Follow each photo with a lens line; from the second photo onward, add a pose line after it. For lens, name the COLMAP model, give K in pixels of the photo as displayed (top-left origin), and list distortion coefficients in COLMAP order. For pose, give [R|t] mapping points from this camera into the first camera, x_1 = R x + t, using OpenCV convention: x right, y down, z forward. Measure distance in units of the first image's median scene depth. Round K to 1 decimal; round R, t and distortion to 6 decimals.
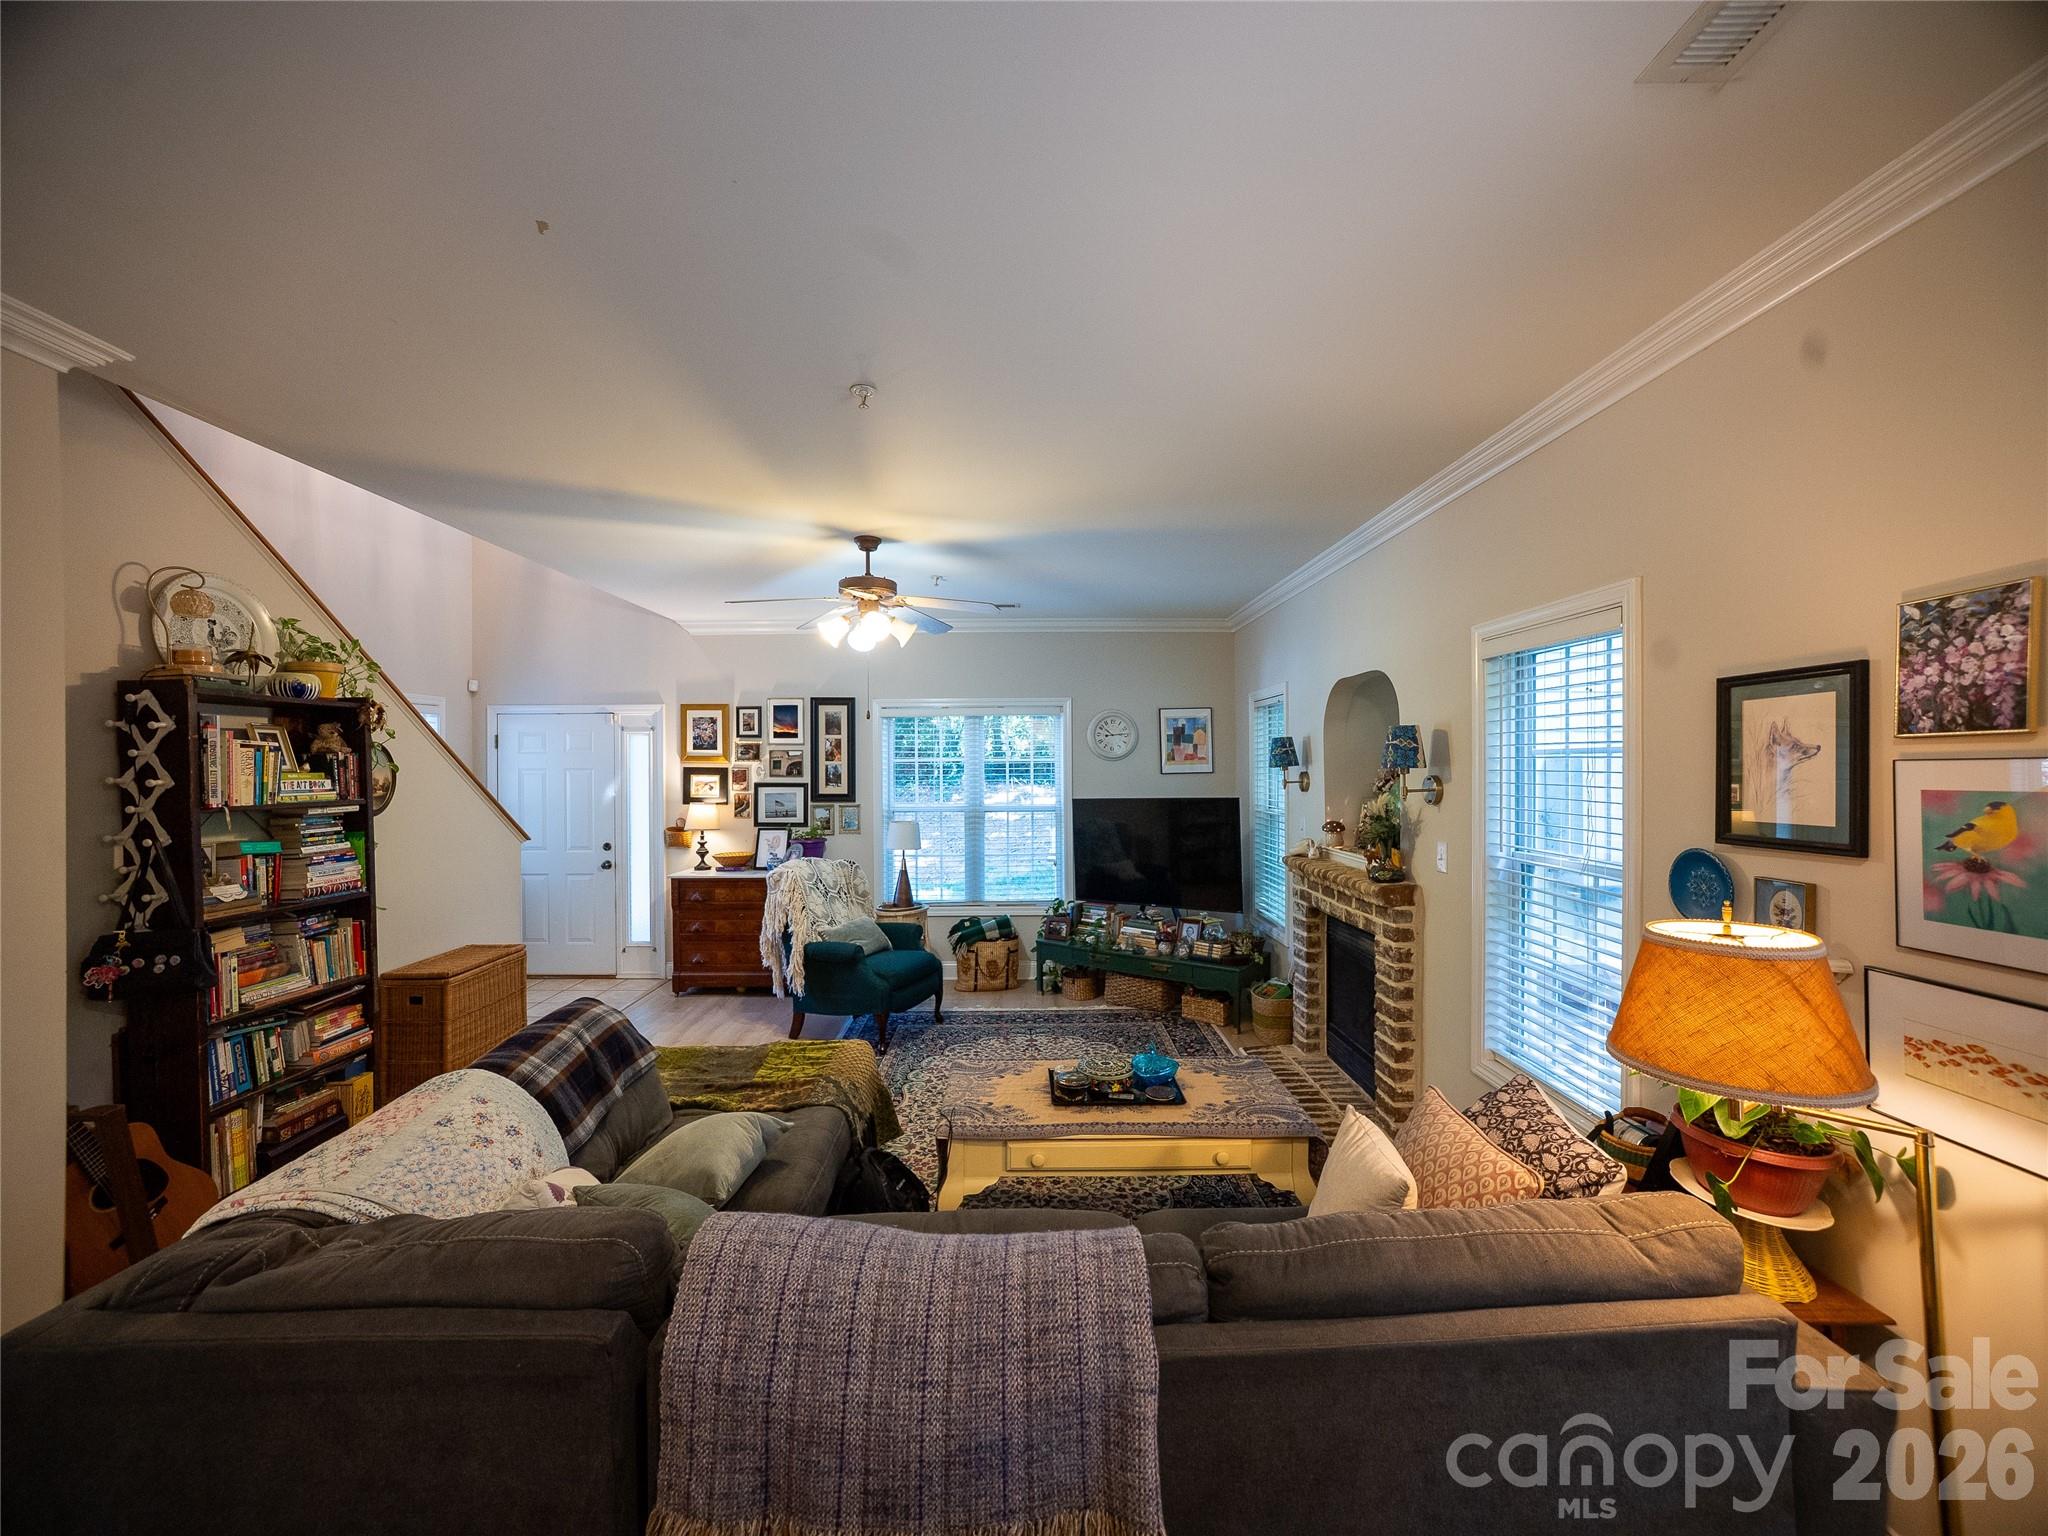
lens RADIAL K [[848.3, 0, 1024.0], [0, 848.3, 768.0], [0, 0, 1]] dist [-0.000131, 0.000295]
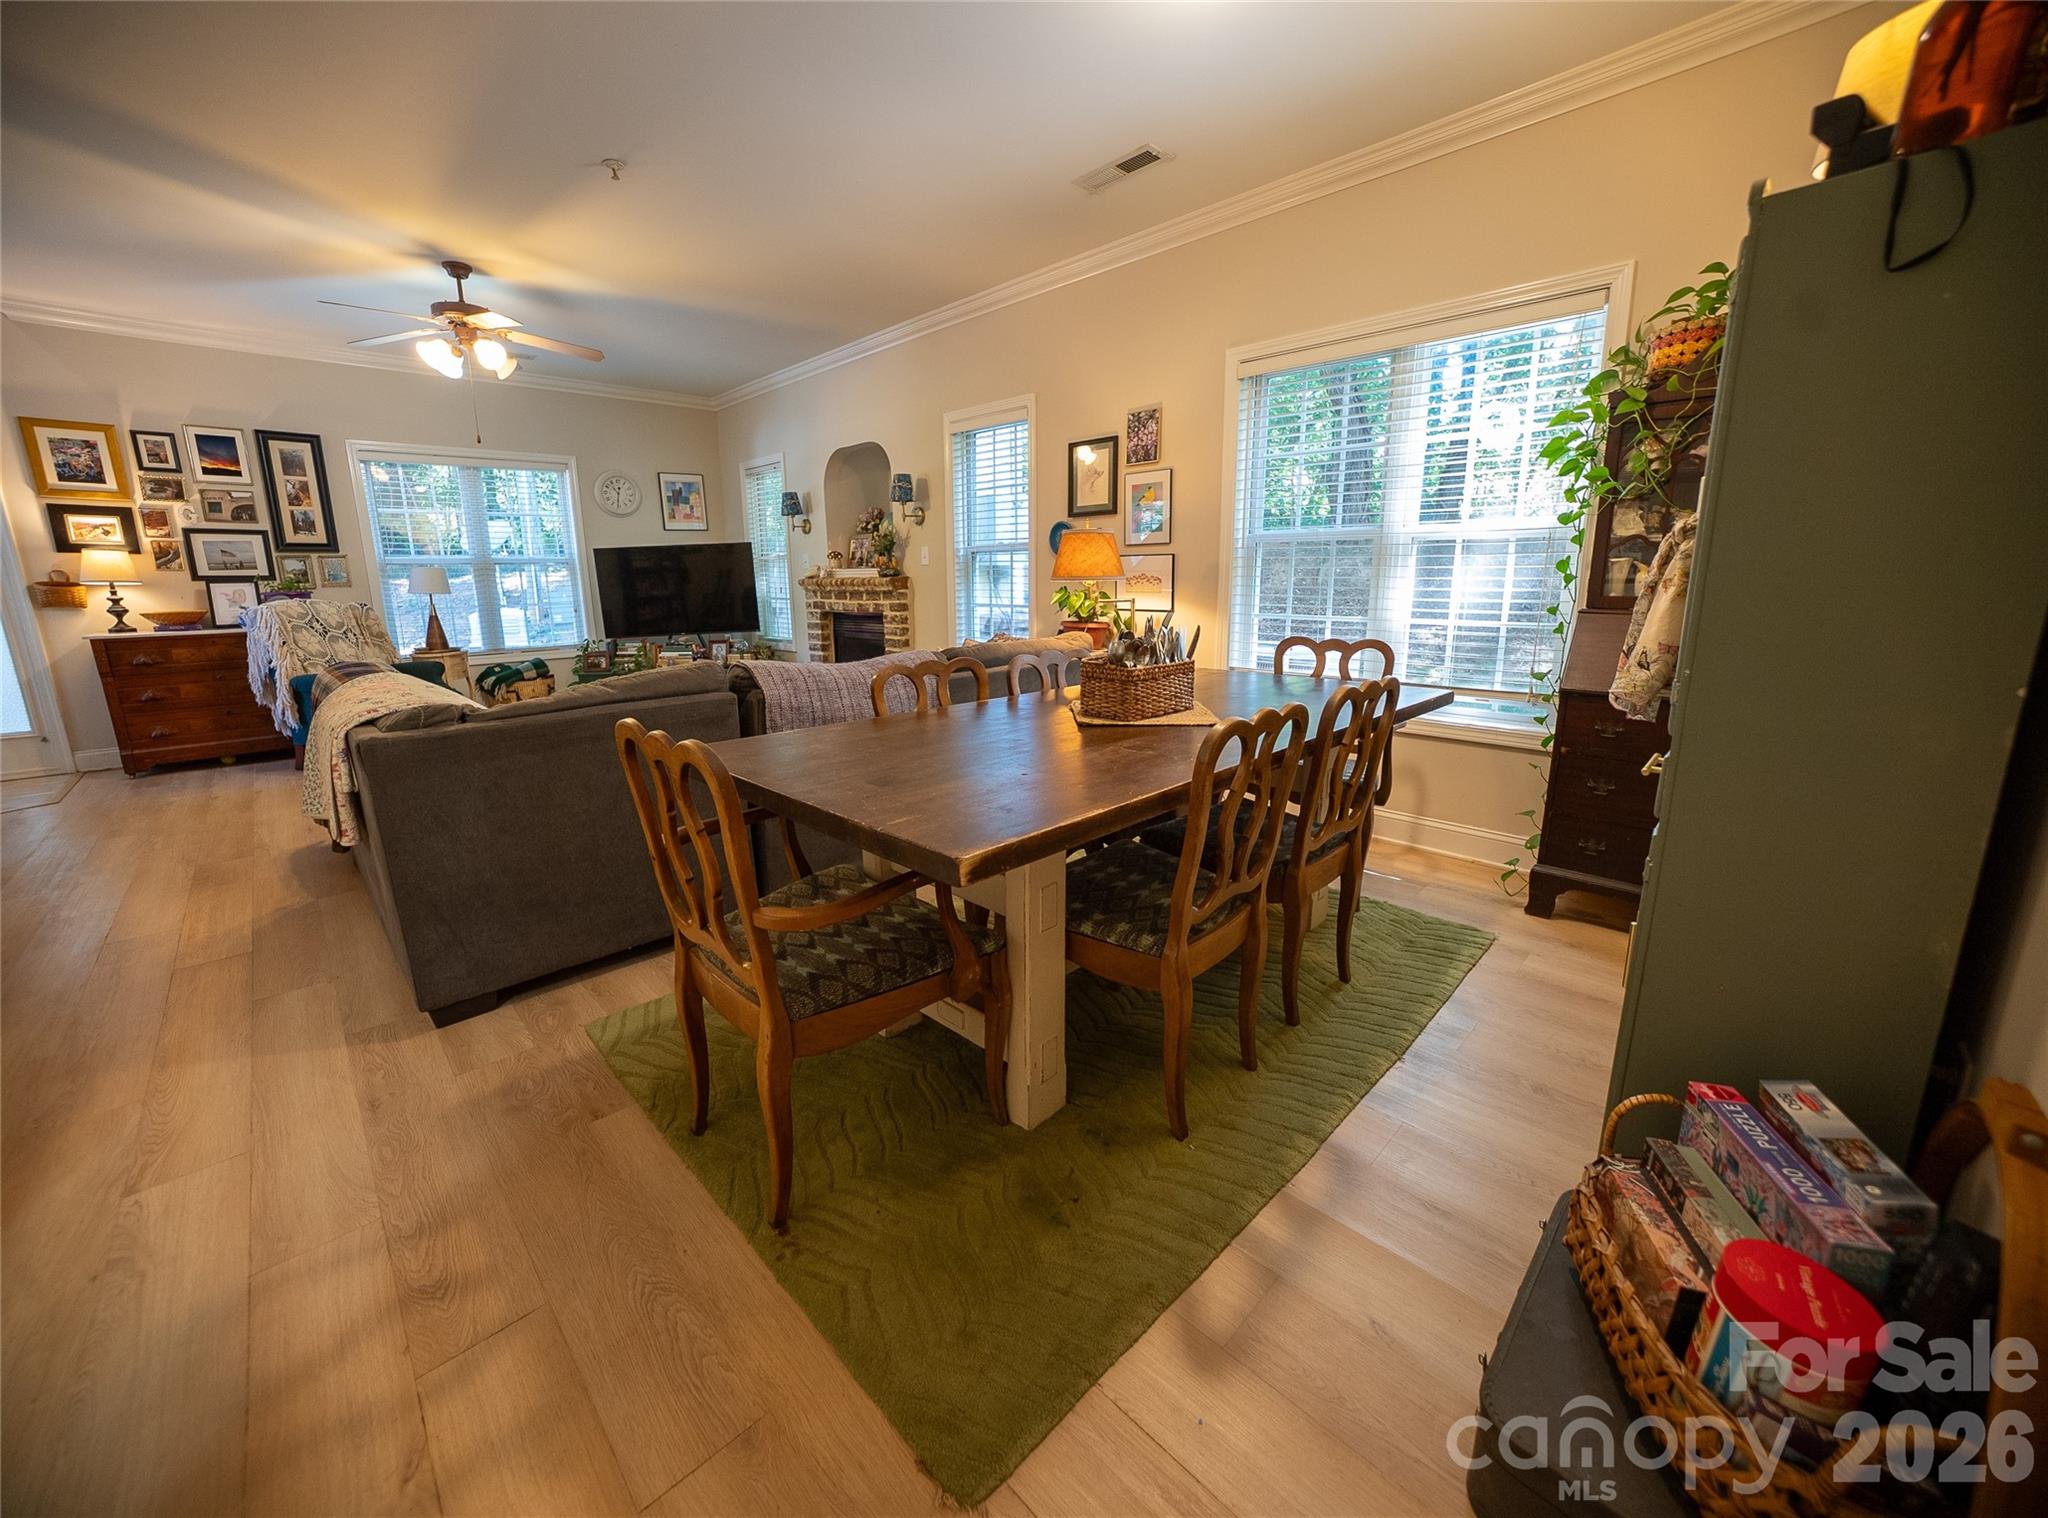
lens RADIAL K [[805.2, 0, 1024.0], [0, 805.2, 759.0], [0, 0, 1]] dist [-0.036301, 0.014203]
pose [[0.724374, -0.157512, 0.671172, -0.318227], [0.010689, 0.975999, 0.217512, 0.095542], [-0.689324, -0.150386, 0.708672, -0.215476]]
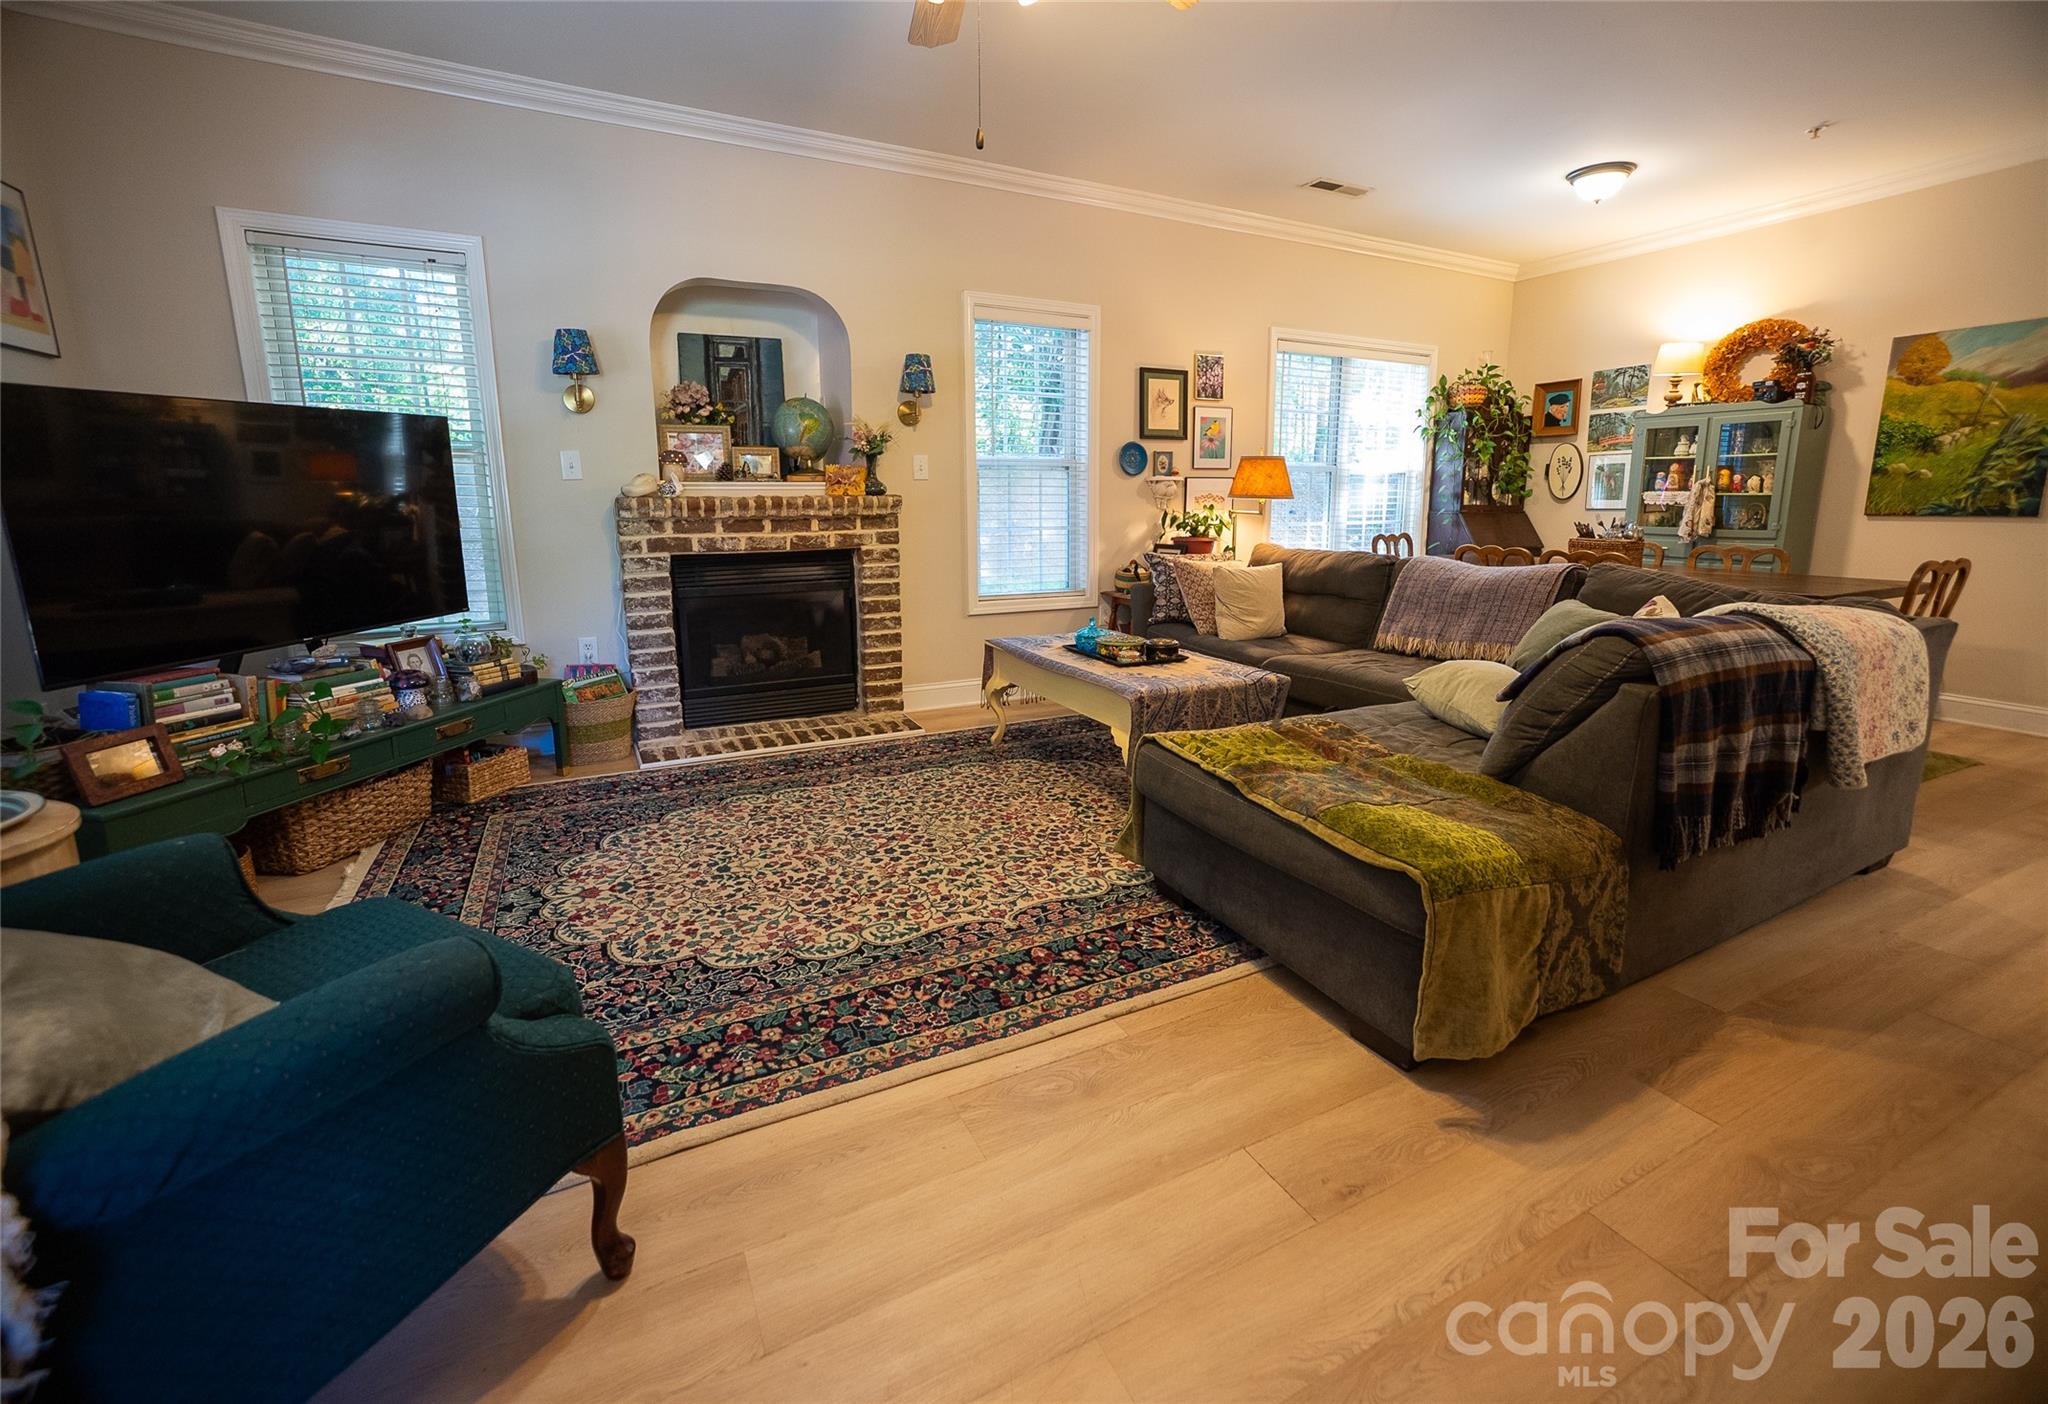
lens RADIAL K [[859.5, 0, 1033.5], [0, 859.5, 637.6], [0, 0, 1]] dist [-0.031219, 0.016261]
pose [[-0.446502, -0.146847, 0.882651, -0.470174], [0.006374, 0.985894, 0.167248, 0.088008], [-0.894760, 0.080303, -0.439267, 0.889293]]
